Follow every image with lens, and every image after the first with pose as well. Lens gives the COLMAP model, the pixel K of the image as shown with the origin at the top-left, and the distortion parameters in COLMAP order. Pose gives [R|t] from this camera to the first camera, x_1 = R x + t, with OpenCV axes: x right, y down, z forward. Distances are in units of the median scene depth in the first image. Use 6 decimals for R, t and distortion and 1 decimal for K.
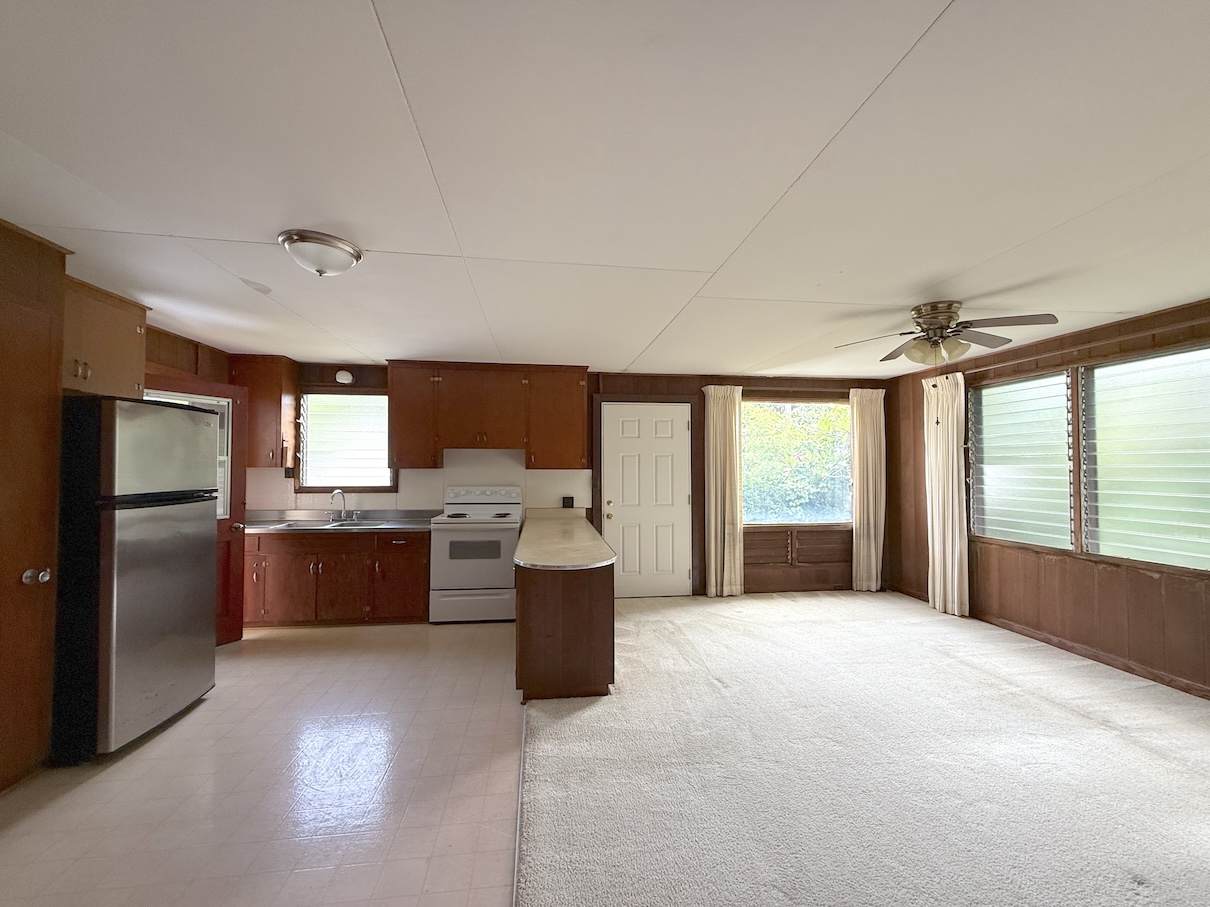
lens RADIAL K [[482.3, 0, 600.1], [0, 482.3, 456.3], [0, 0, 1]] dist [-0.000539, 0.000482]
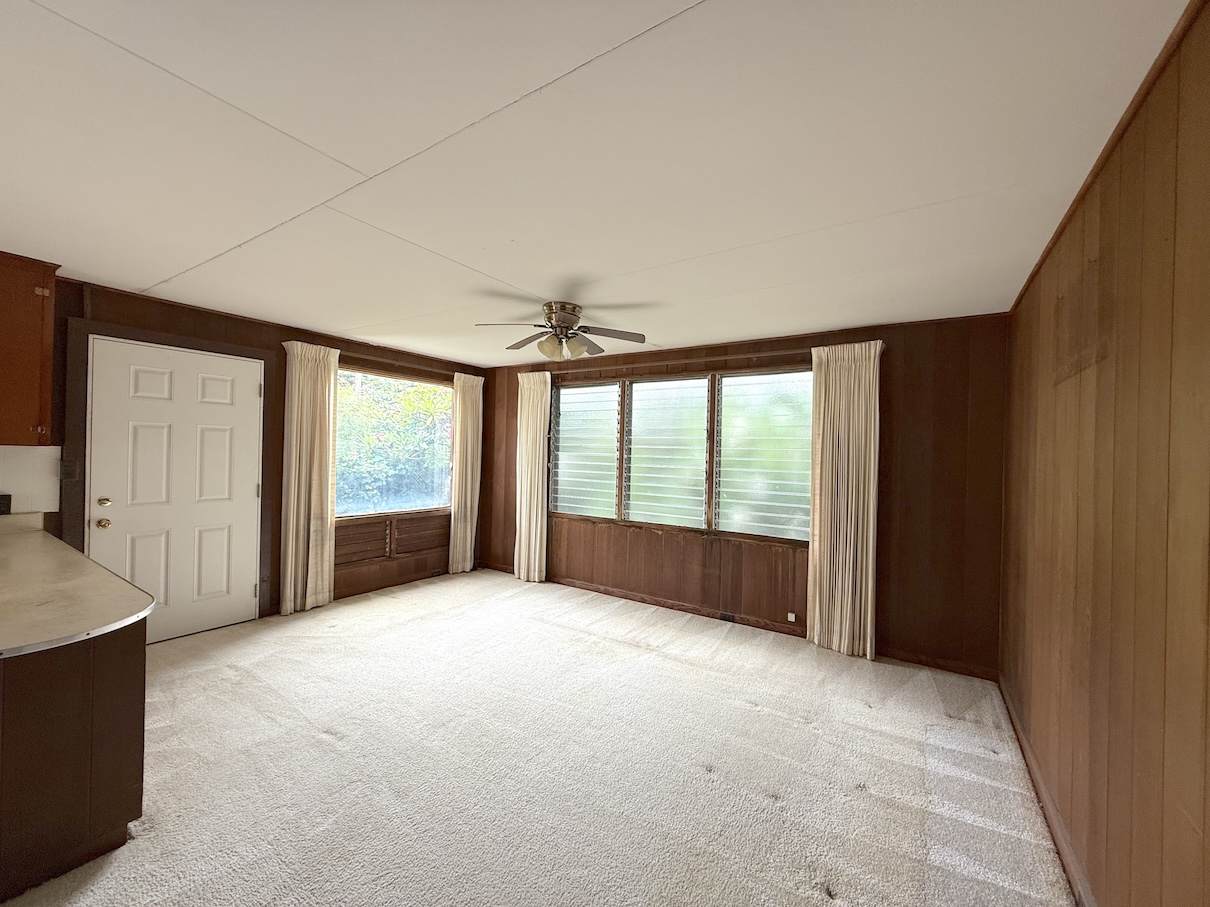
lens RADIAL K [[482.3, 0, 604.3], [0, 482.3, 455.3], [0, 0, 1]] dist [-0.000539, 0.000482]
pose [[0.651687, 0.014740, 0.758345, -0.036483], [-0.044419, 0.998837, 0.018757, -0.001910], [-0.757187, -0.045909, 0.651583, 0.138686]]
